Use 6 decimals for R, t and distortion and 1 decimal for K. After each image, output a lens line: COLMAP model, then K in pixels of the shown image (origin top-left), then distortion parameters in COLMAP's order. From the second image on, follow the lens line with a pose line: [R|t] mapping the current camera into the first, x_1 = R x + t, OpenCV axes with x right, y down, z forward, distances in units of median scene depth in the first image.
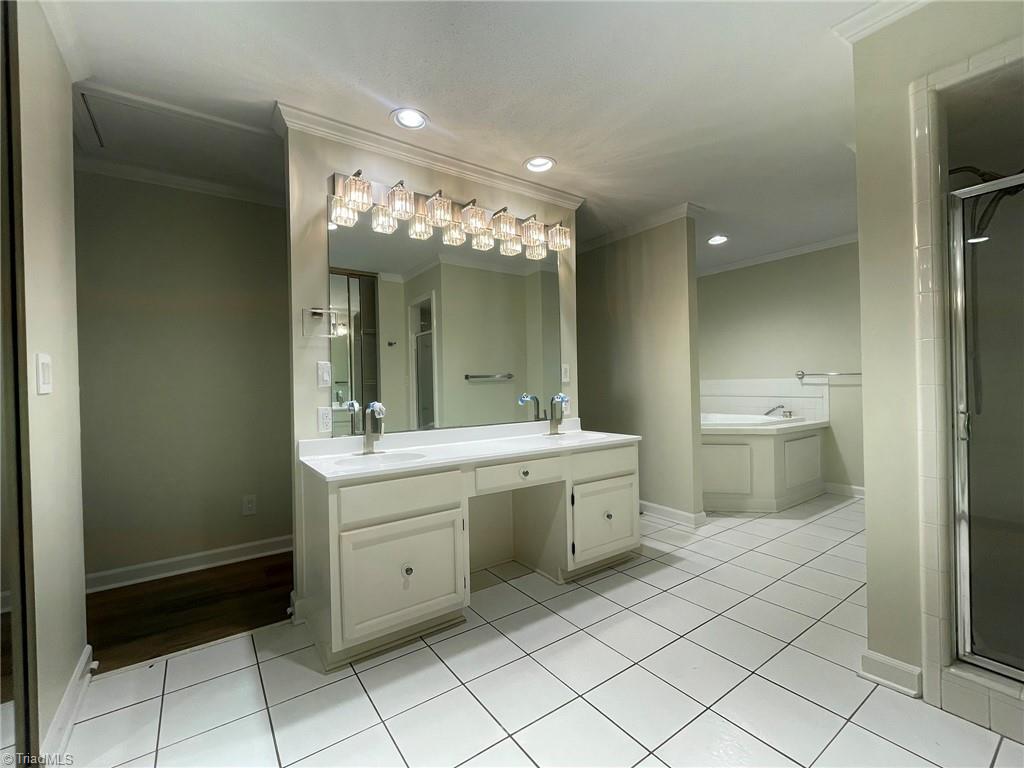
lens RADIAL K [[443.5, 0, 514.4], [0, 443.5, 386.0], [0, 0, 1]] dist [-0.001102, 0.000150]
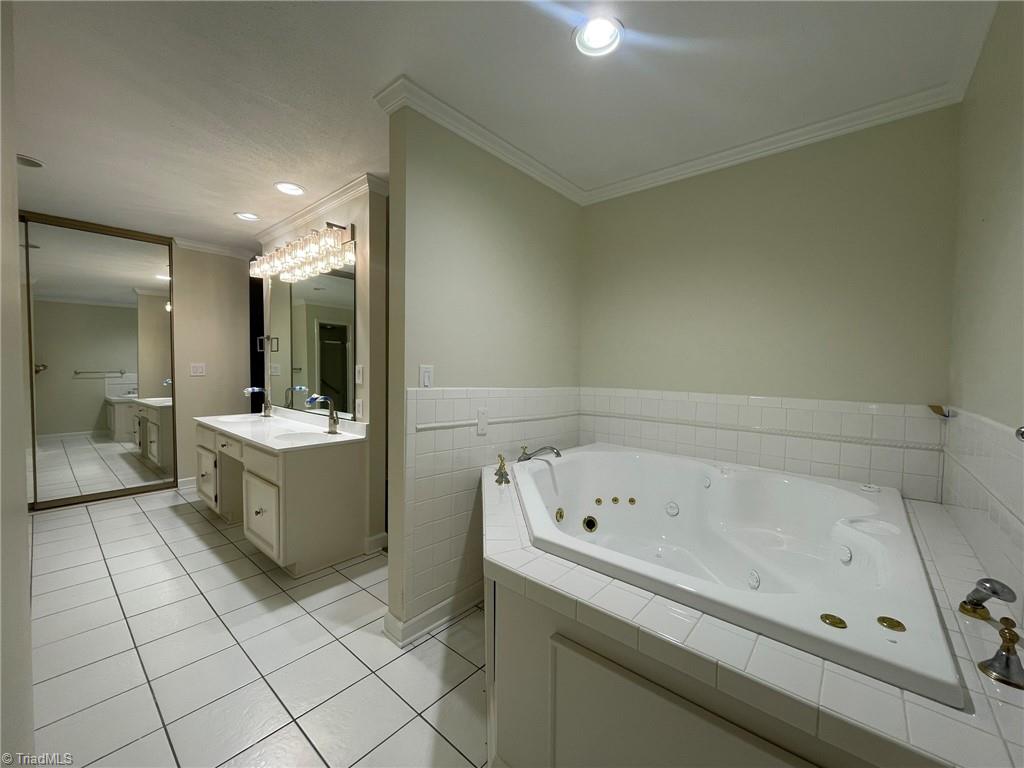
lens RADIAL K [[410.7, 0, 510.7], [0, 410.7, 382.4], [0, 0, 1]] dist [-0.000295, -0.000048]
pose [[0.235100, 0.064247, -0.969845, 1.222712], [-0.018178, 0.997929, 0.061701, -0.084117], [0.971801, 0.003124, 0.235781, 1.285622]]
